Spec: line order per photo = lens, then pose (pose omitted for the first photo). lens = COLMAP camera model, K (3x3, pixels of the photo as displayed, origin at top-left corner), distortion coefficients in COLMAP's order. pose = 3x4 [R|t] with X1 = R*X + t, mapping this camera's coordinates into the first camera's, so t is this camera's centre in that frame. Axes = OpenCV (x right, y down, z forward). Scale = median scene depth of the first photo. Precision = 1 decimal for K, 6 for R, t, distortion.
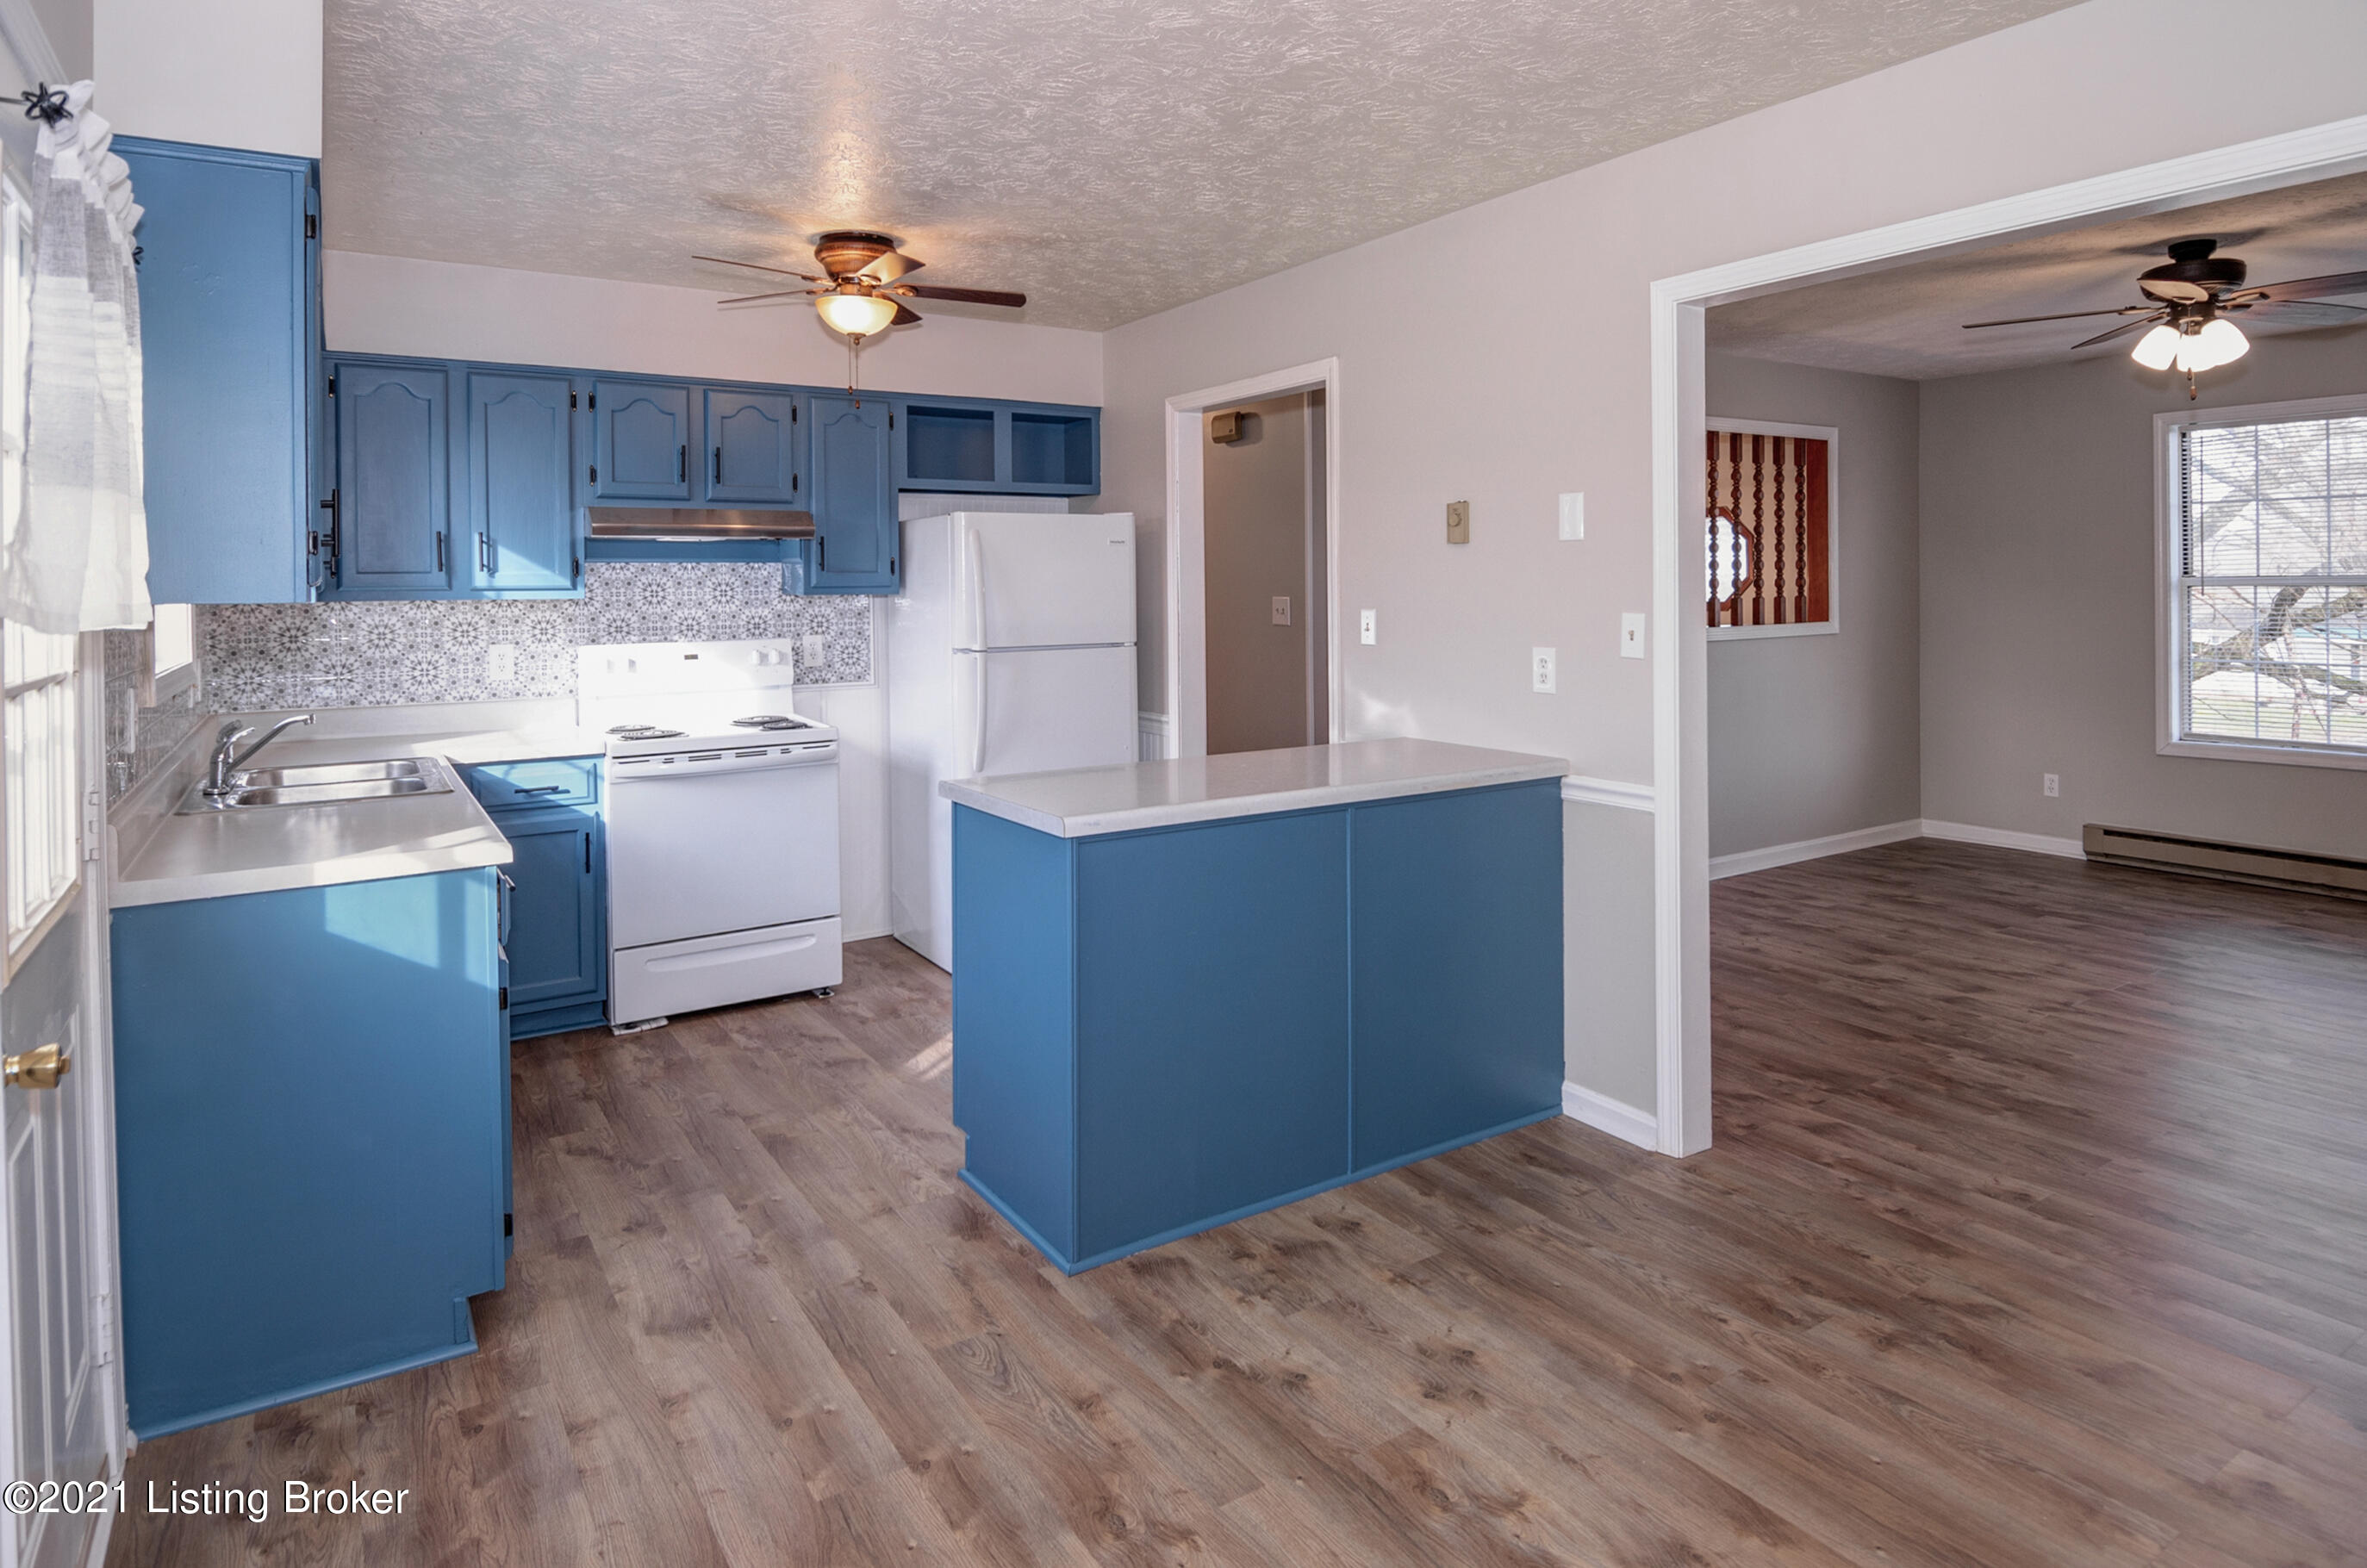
lens RADIAL K [[1303.7, 0, 1187.2], [0, 1303.7, 611.7], [0, 0, 1]] dist [0.035245, -0.034942]
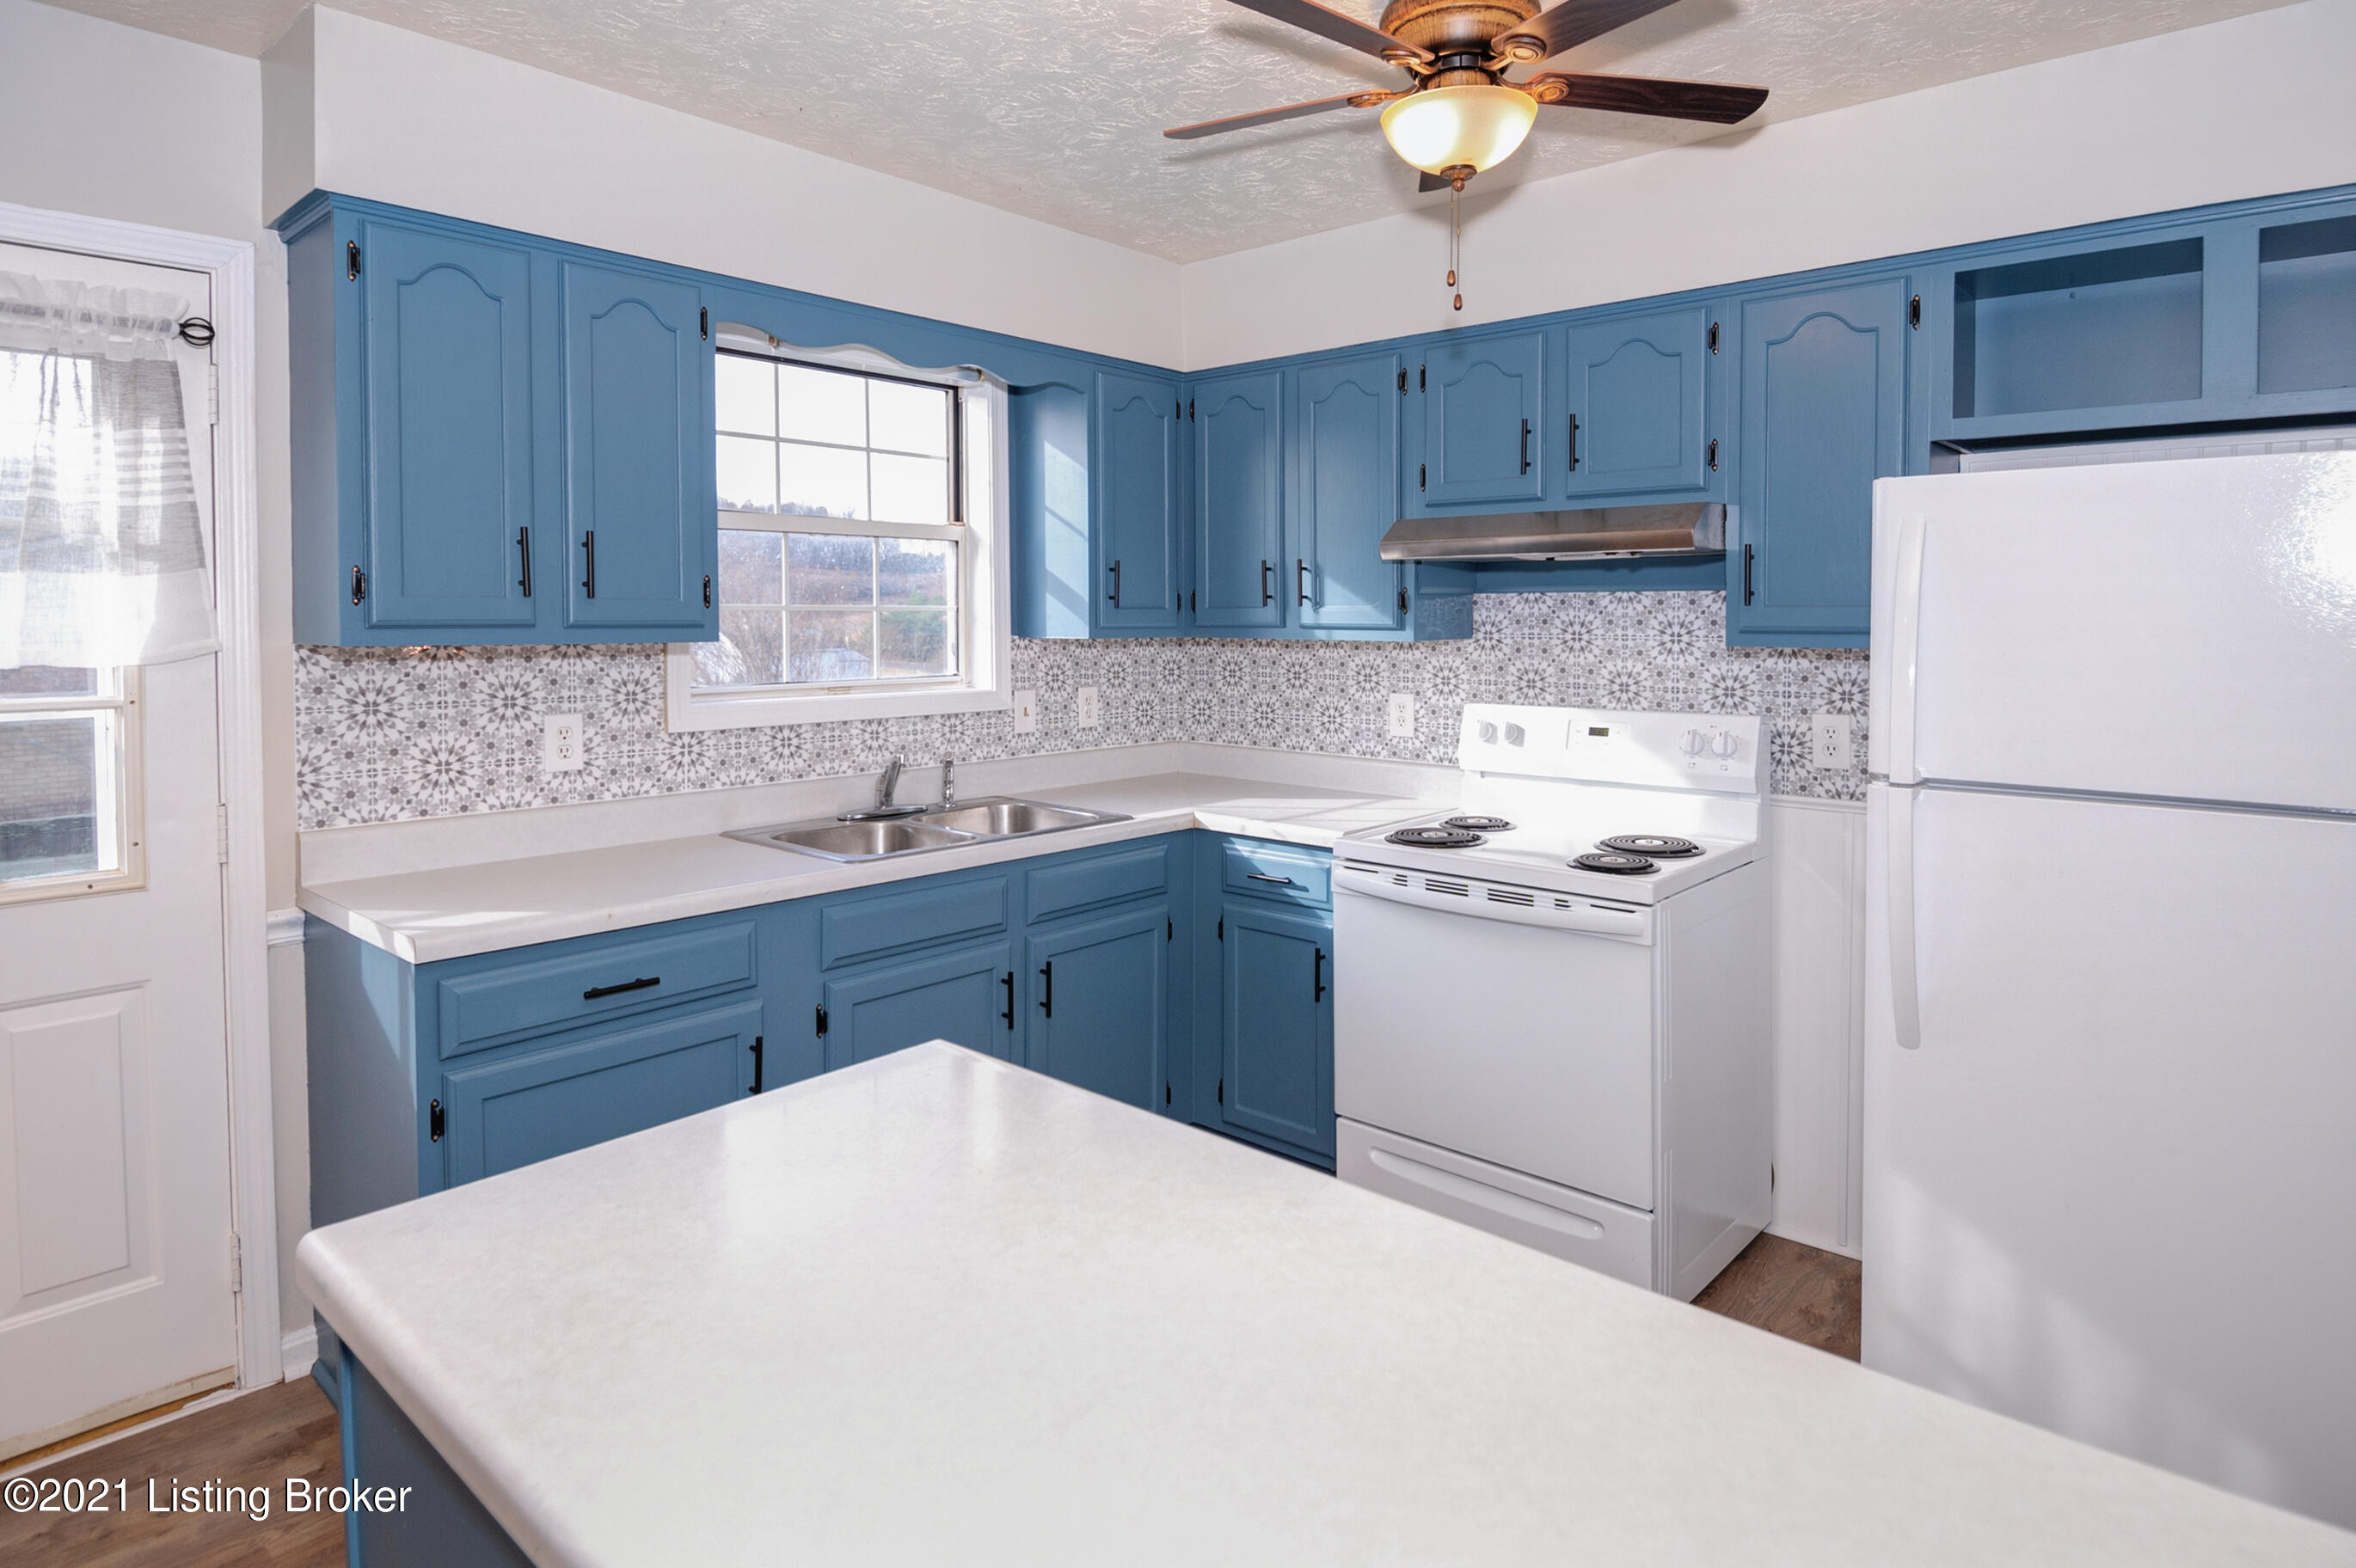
lens RADIAL K [[1250.4, 0, 1209.8], [0, 1250.4, 650.0], [0, 0, 1]] dist [-0.003421, -0.001673]
pose [[0.257960, 0.040923, -0.965289, 0.229556], [-0.022924, 0.999081, 0.036229, -0.031752], [0.965884, 0.012782, 0.258661, 0.773824]]
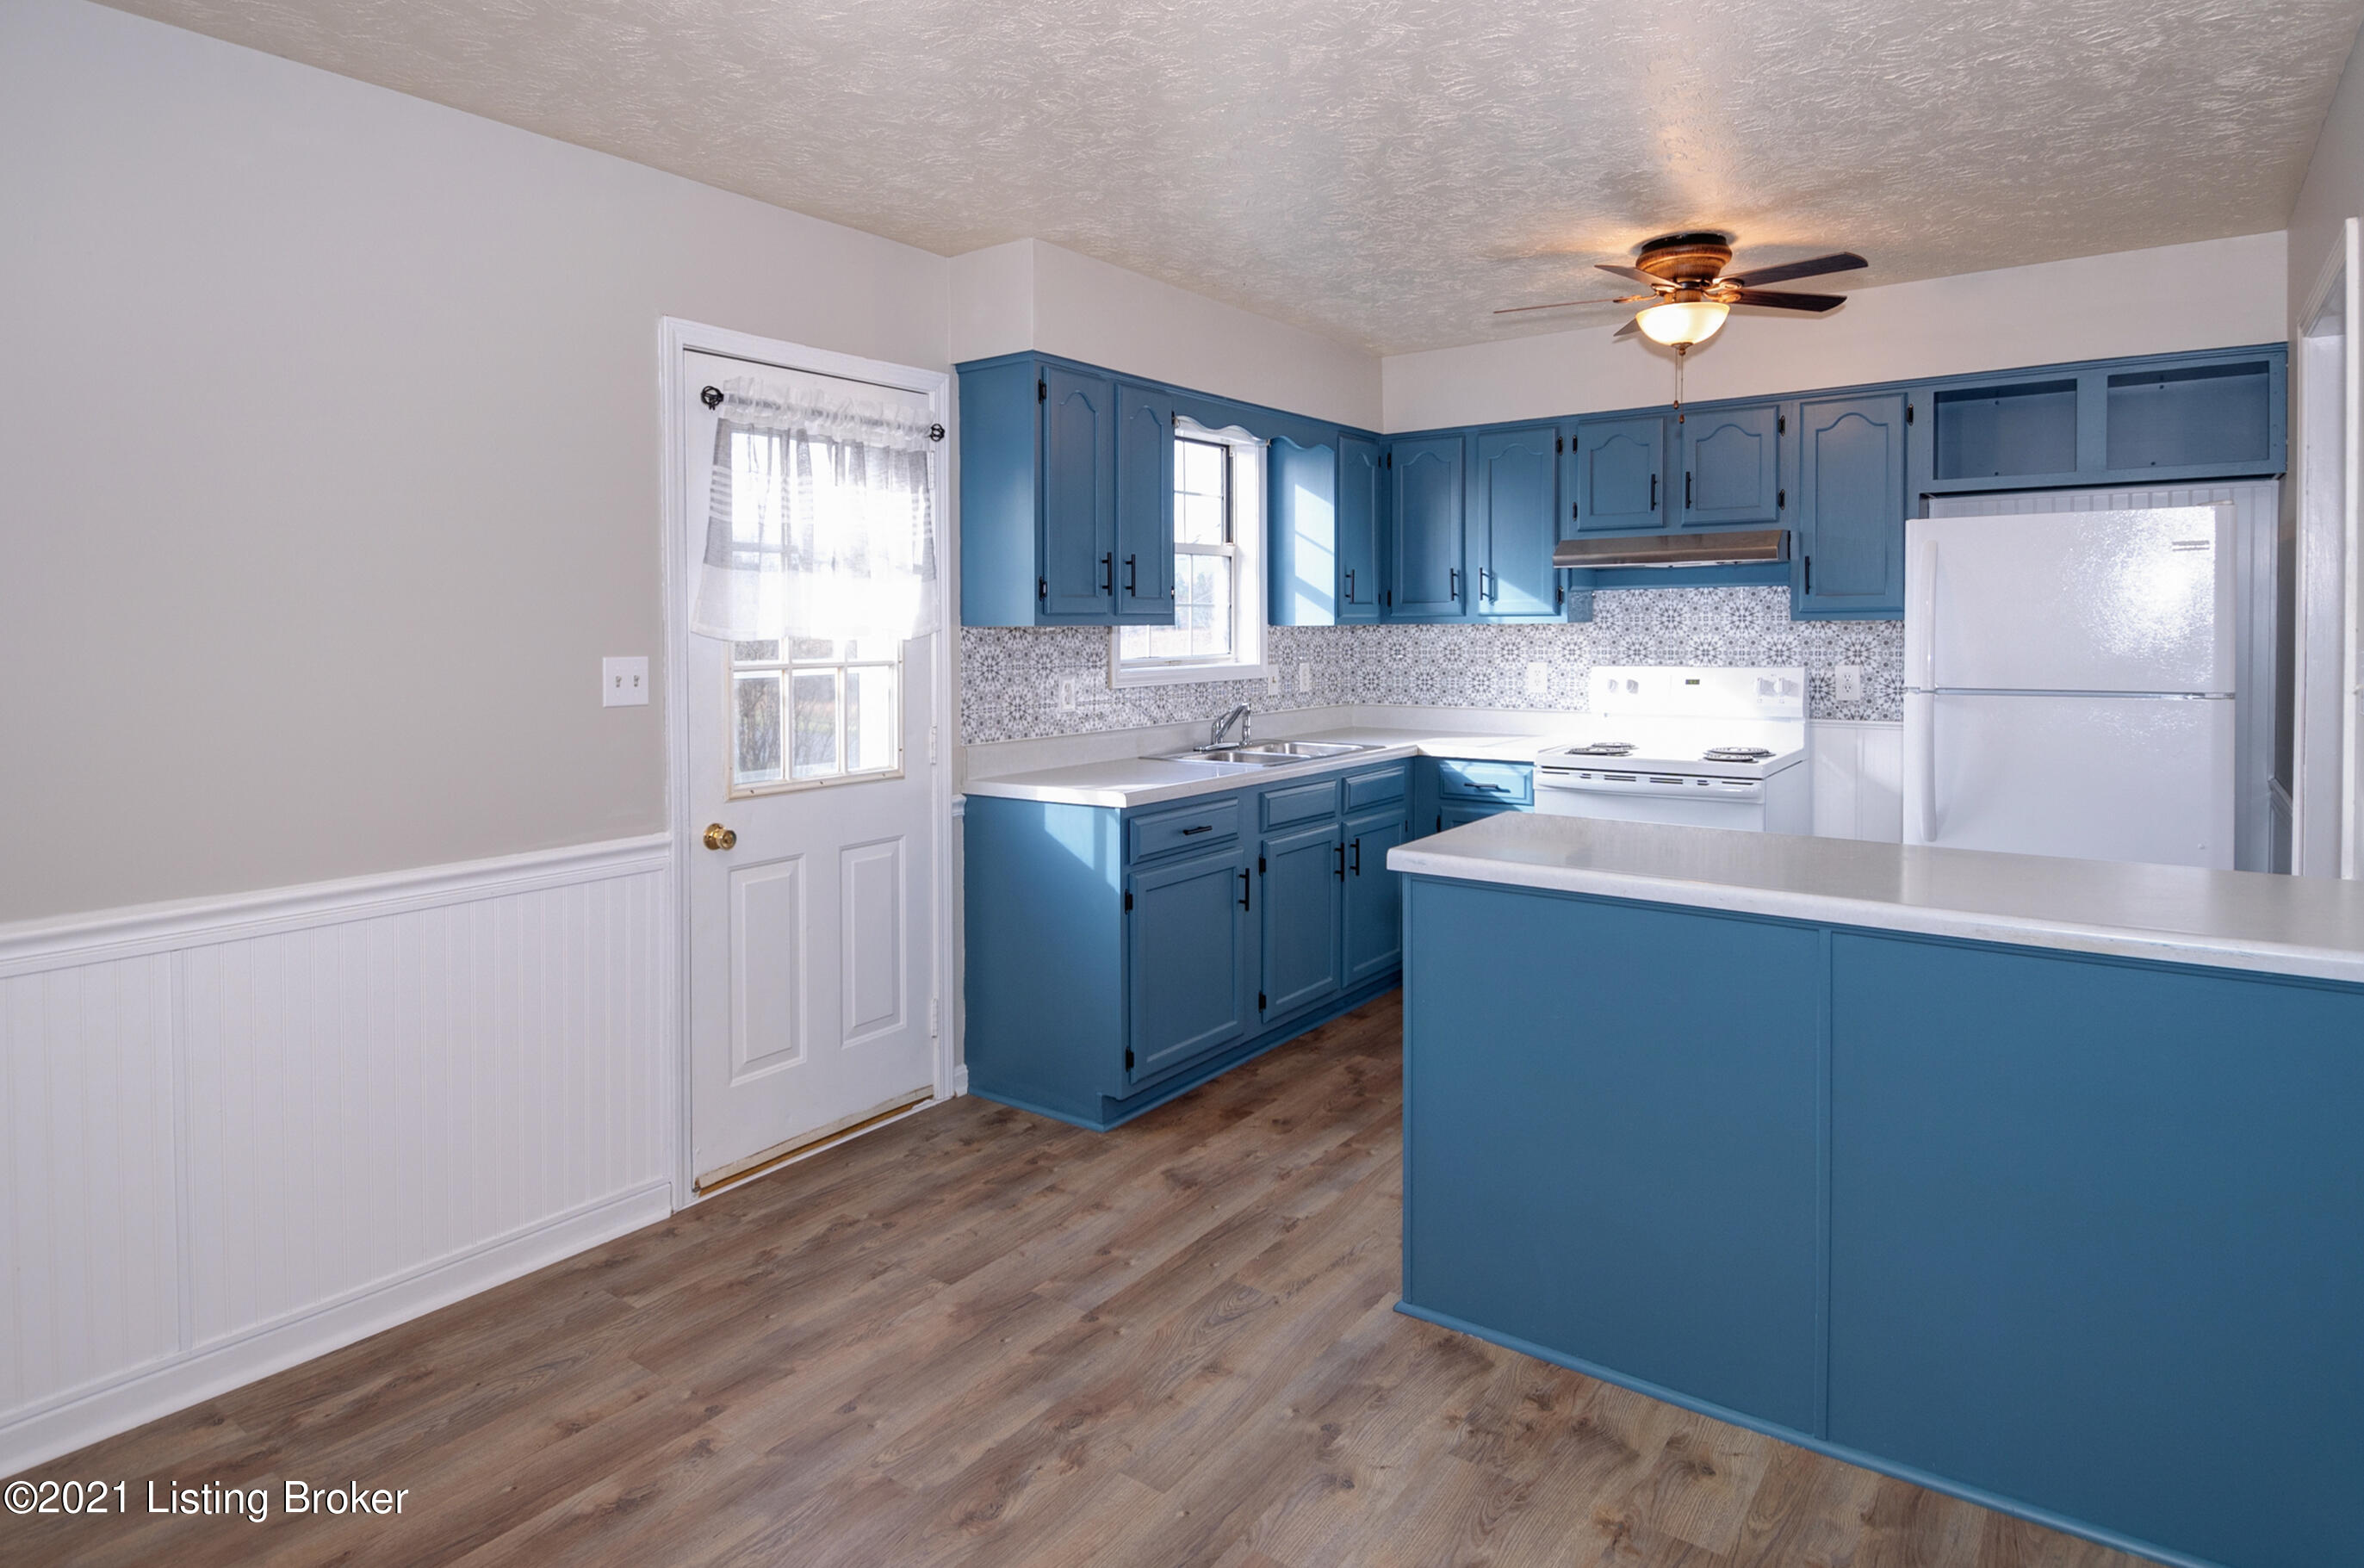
lens RADIAL K [[1315.6, 0, 1180.1], [0, 1315.6, 665.1], [0, 0, 1]] dist [0.000101, 0.000232]
pose [[0.358406, 0.037763, -0.932802, 0.511440], [-0.011346, 0.999284, 0.036095, -0.012365], [0.933497, -0.002354, 0.358578, 0.326811]]
